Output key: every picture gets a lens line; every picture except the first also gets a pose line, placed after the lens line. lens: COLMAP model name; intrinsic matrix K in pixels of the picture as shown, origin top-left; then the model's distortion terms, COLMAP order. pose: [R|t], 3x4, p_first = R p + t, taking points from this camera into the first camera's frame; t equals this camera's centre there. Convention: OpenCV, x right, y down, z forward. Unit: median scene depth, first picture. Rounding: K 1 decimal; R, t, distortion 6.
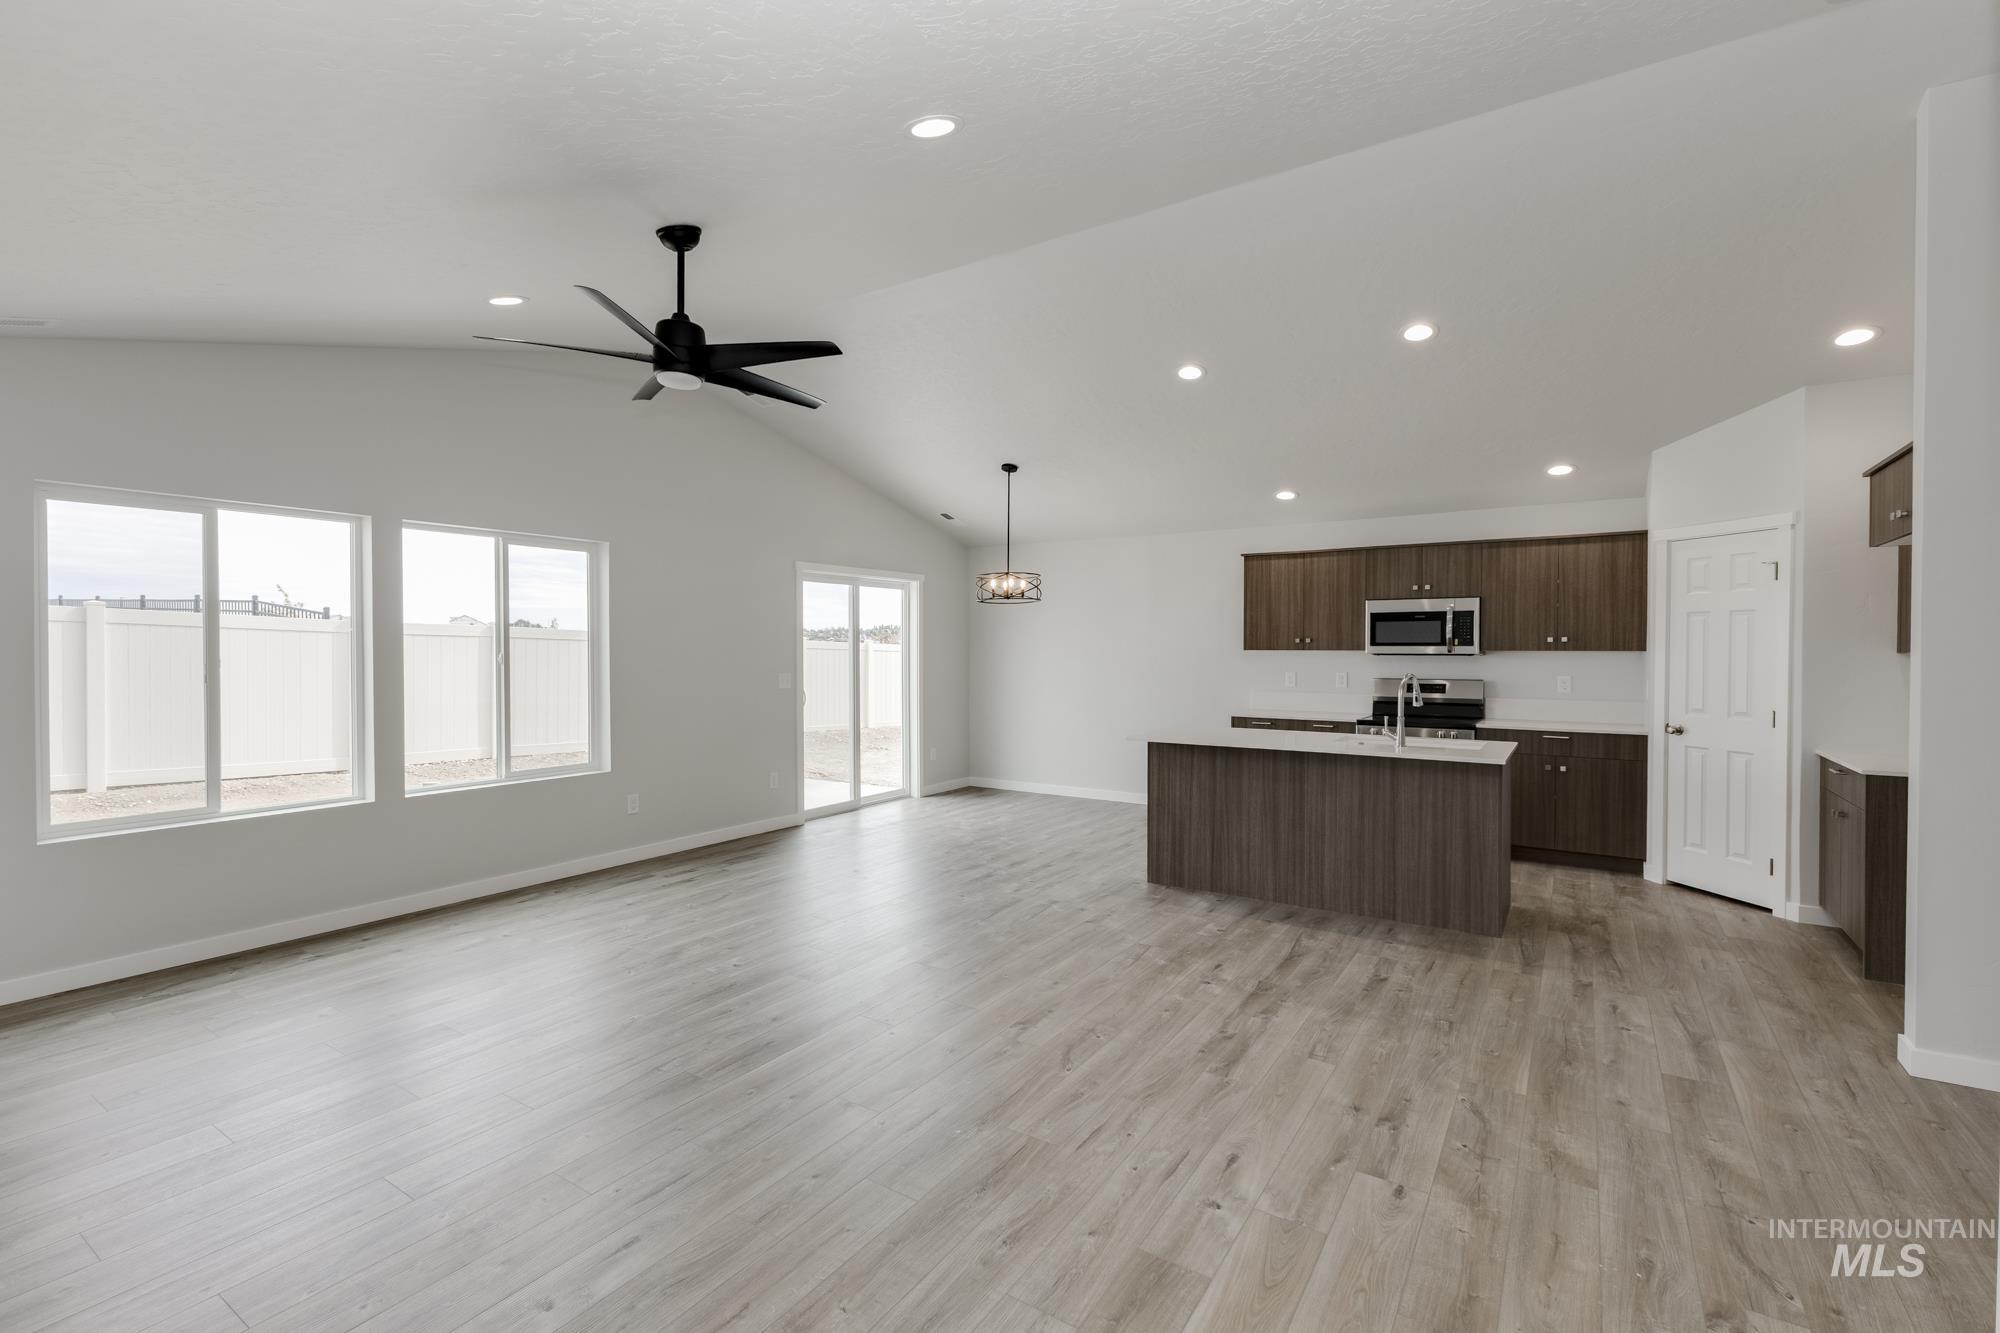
lens RADIAL K [[876.9, 0, 1006.6], [0, 876.9, 657.0], [0, 0, 1]] dist [0.008640, 0.000079]
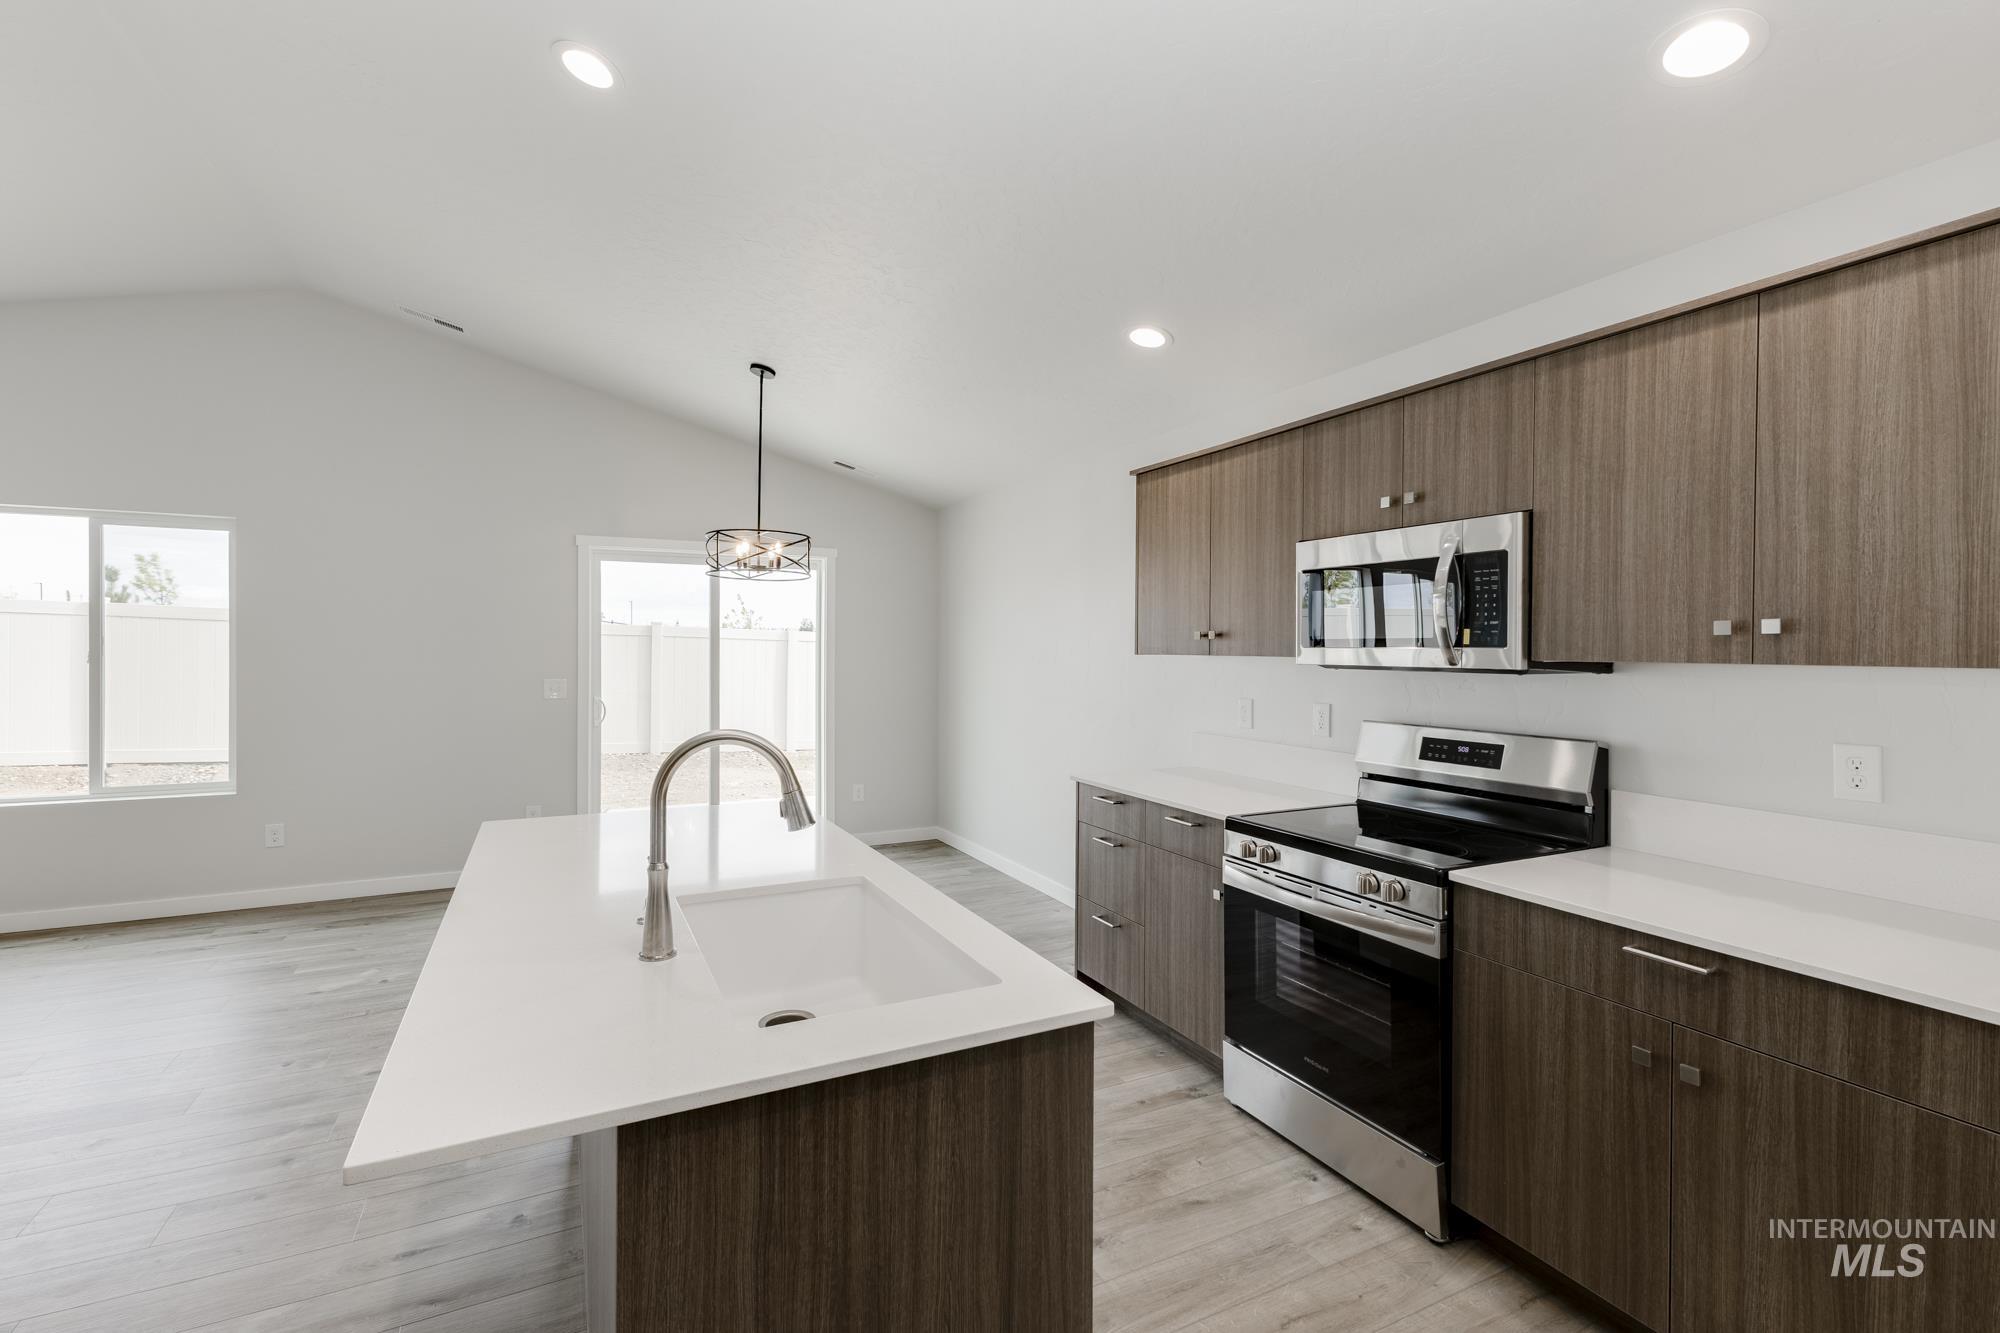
lens RADIAL K [[871.7, 0, 1005.0], [0, 871.7, 646.8], [0, 0, 1]] dist [0.000536, -0.000198]
pose [[0.864057, 0.004538, -0.503374, 0.569133], [-0.011737, 0.999869, -0.011133, -0.006874], [0.503258, 0.015528, 0.863997, 0.627461]]
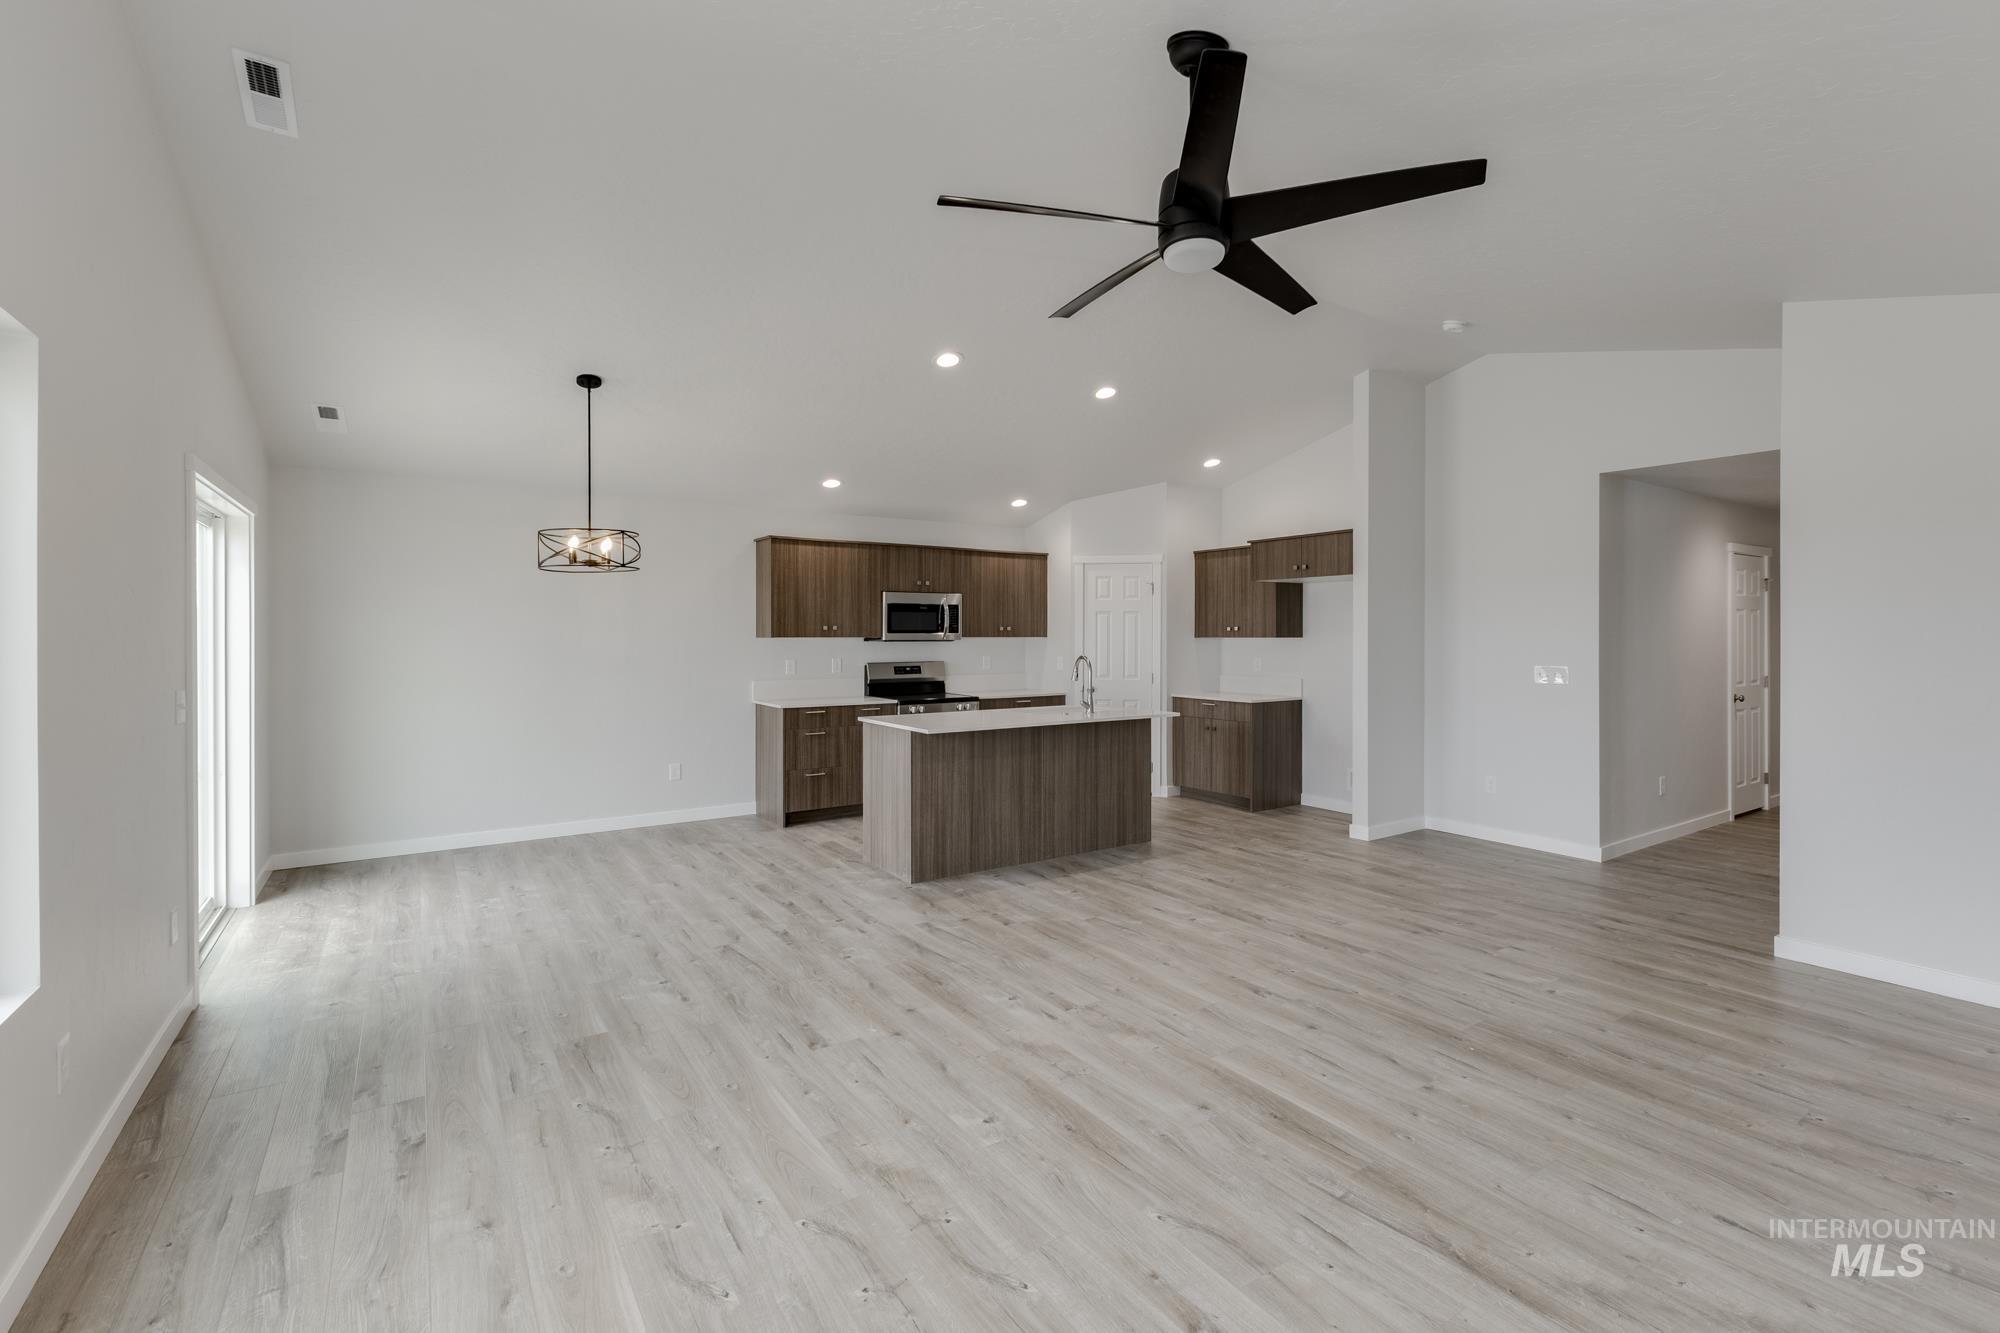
lens RADIAL K [[871.7, 0, 1005.0], [0, 871.7, 646.8], [0, 0, 1]] dist [0.000536, -0.000198]
pose [[0.398112, -0.013333, 0.917240, -0.598645], [0.010101, 0.999897, 0.010151, -0.006094], [-0.917281, 0.005224, 0.398206, 0.486251]]
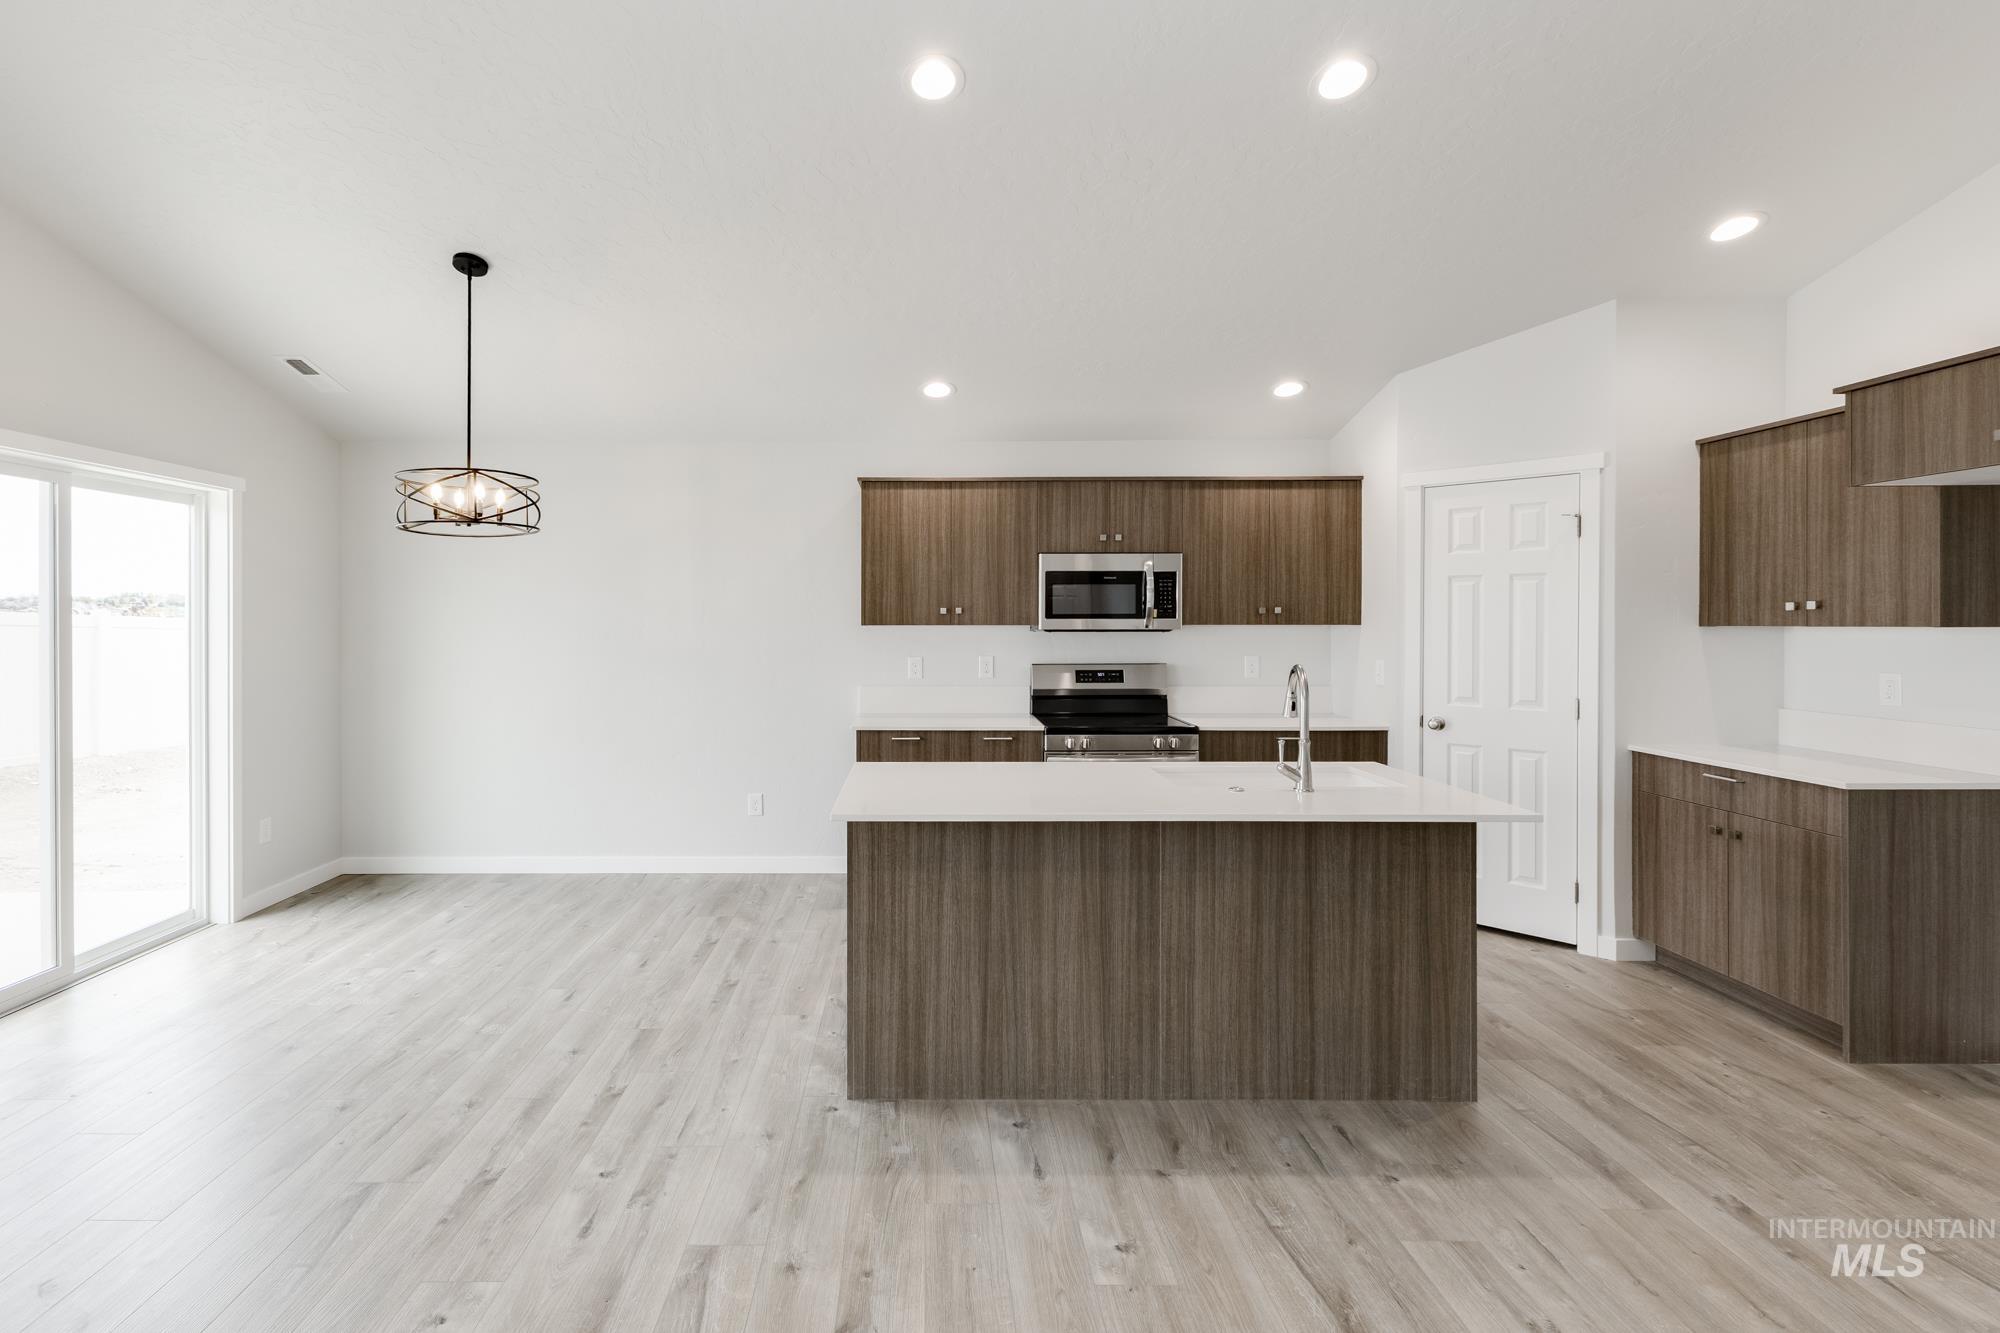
lens RADIAL K [[915.3, 0, 912.3], [0, 915.3, 626.2], [0, 0, 1]] dist [0.008308, 0.000032]
pose [[0.844737, -0.004792, 0.535161, -0.075254], [0.007806, 0.999964, -0.003368, -0.005761], [-0.535125, 0.007022, 0.844744, 0.497487]]
